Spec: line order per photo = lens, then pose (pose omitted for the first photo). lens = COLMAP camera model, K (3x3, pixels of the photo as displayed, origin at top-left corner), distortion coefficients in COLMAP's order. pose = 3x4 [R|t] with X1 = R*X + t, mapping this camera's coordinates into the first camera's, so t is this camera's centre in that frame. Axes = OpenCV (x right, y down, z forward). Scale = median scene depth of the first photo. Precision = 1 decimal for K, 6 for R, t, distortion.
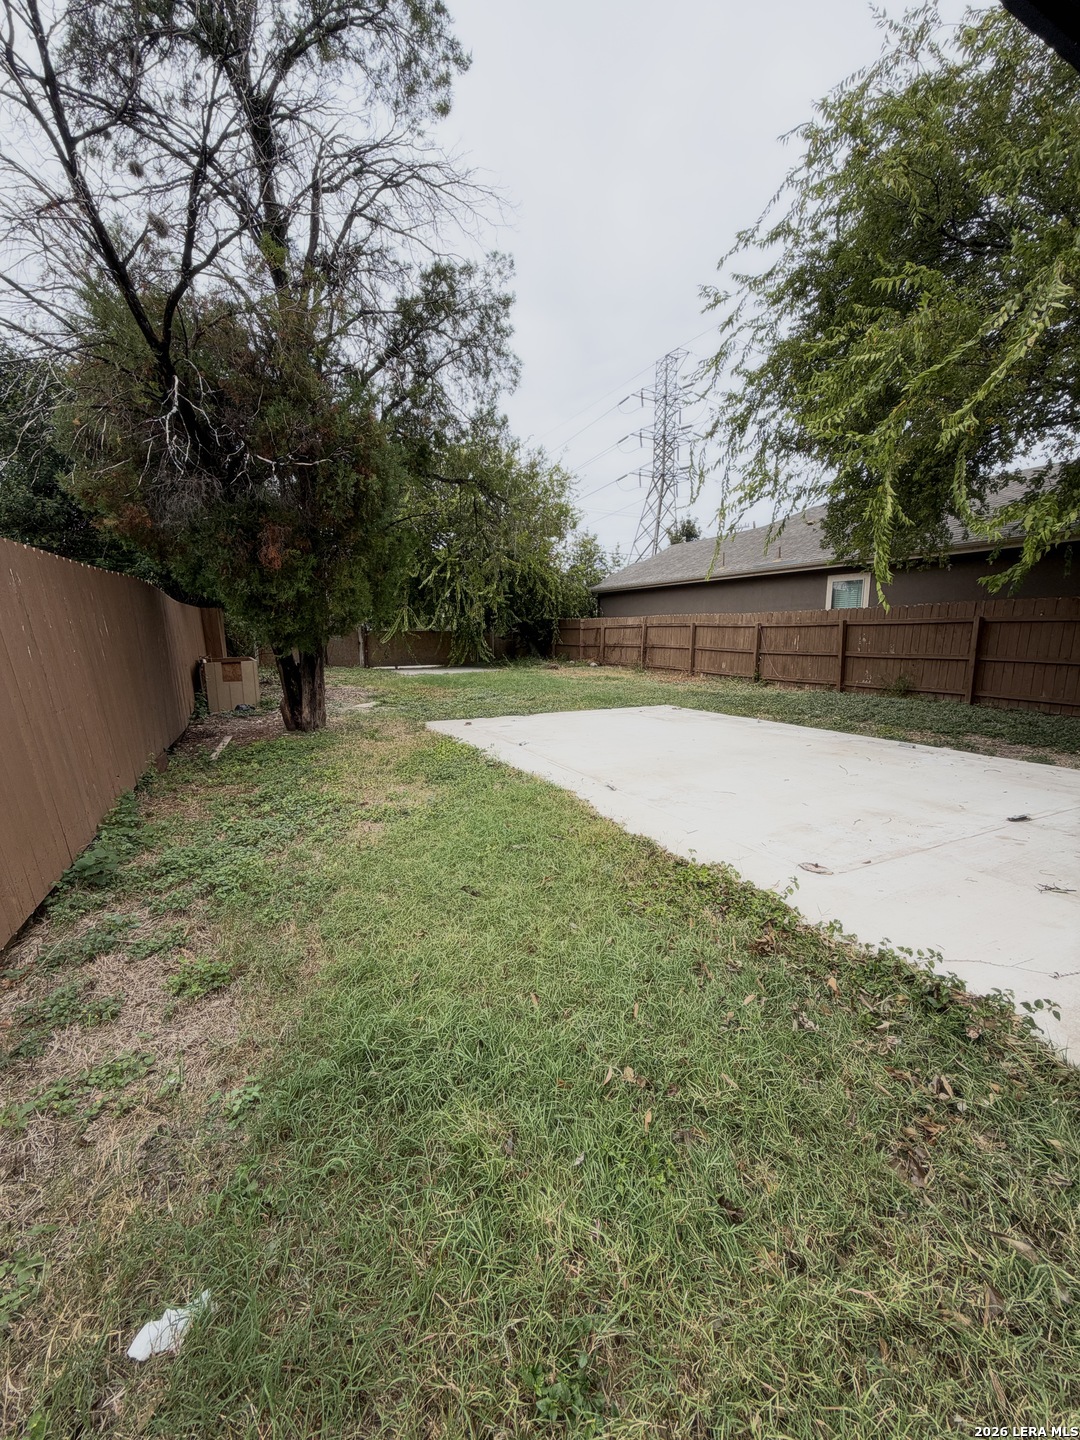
lens RADIAL K [[577.3, 0, 540.0], [0, 577.3, 720.0], [0, 0, 1]] dist [0.001421, 0.000181]
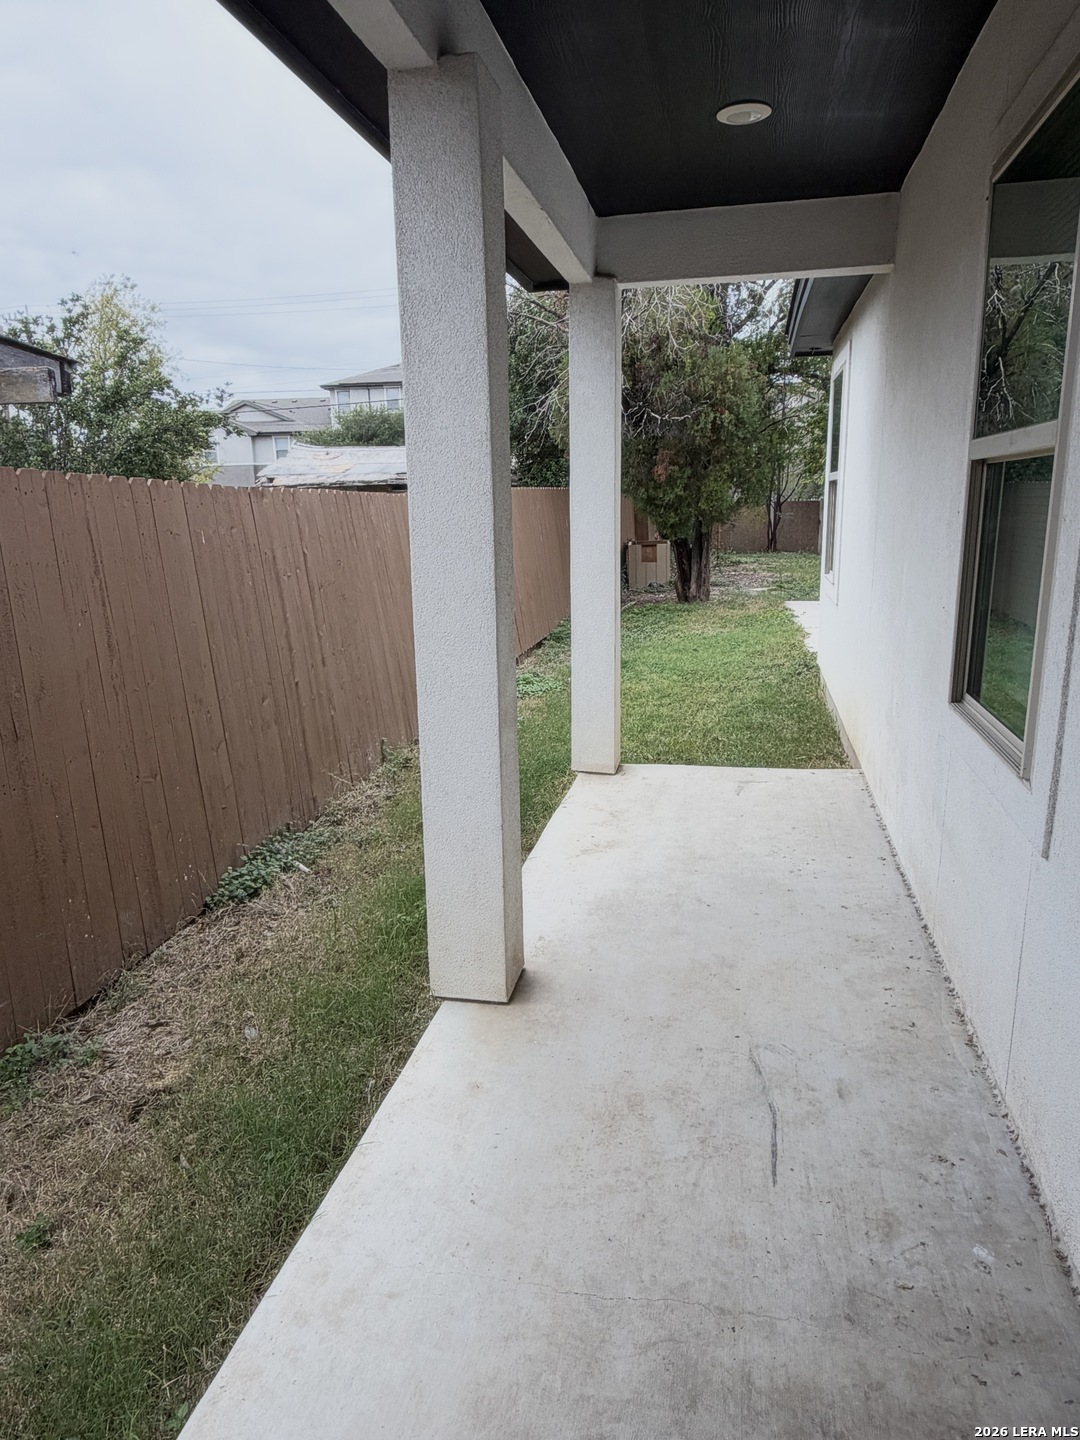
lens RADIAL K [[960.3, 0, 540.4], [0, 960.3, 724.4], [0, 0, 1]] dist [0.008617, -0.001620]
pose [[0.795272, 0.120601, -0.594136, 0.563363], [-0.070872, 0.991789, 0.106455, 0.078710], [0.602096, -0.042553, 0.797289, -0.794605]]
